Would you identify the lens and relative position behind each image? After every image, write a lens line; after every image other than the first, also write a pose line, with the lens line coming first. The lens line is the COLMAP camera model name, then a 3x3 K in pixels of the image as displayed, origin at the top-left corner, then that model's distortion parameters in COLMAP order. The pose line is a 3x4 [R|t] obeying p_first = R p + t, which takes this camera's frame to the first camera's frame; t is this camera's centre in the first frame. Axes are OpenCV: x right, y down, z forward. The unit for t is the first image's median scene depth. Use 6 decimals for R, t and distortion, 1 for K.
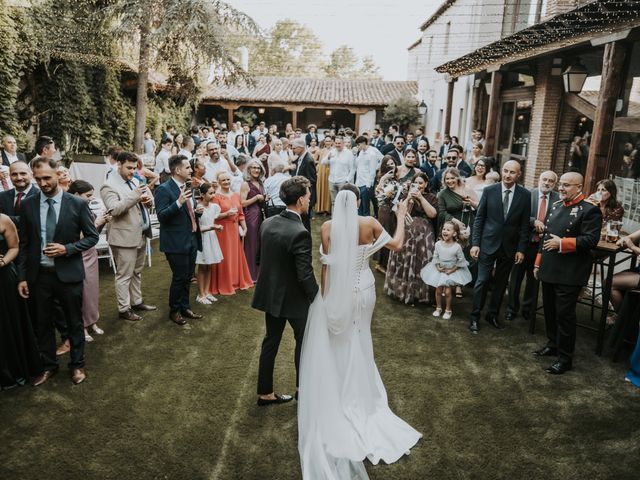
lens RADIAL K [[508.9, 0, 320.0], [0, 508.9, 240.0], [0, 0, 1]] dist [-0.003815, -0.002473]
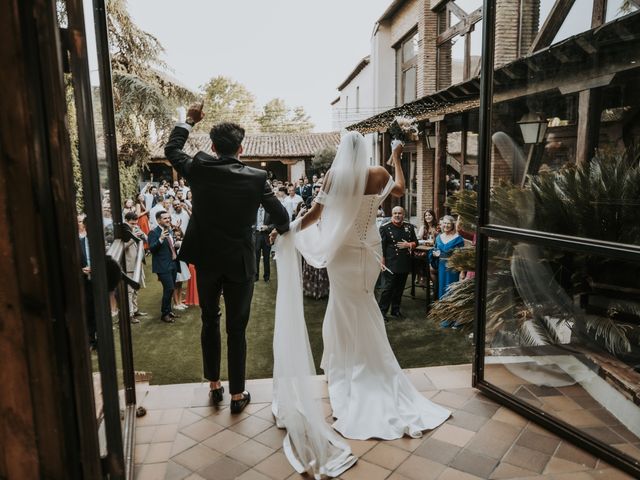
lens RADIAL K [[508.9, 0, 320.0], [0, 508.9, 240.0], [0, 0, 1]] dist [-0.003815, -0.002473]
pose [[0.991546, -0.067766, 0.110653, 0.005677], [0.076966, 0.993730, -0.081100, 0.018629], [-0.104463, 0.088931, 0.990545, -0.122964]]
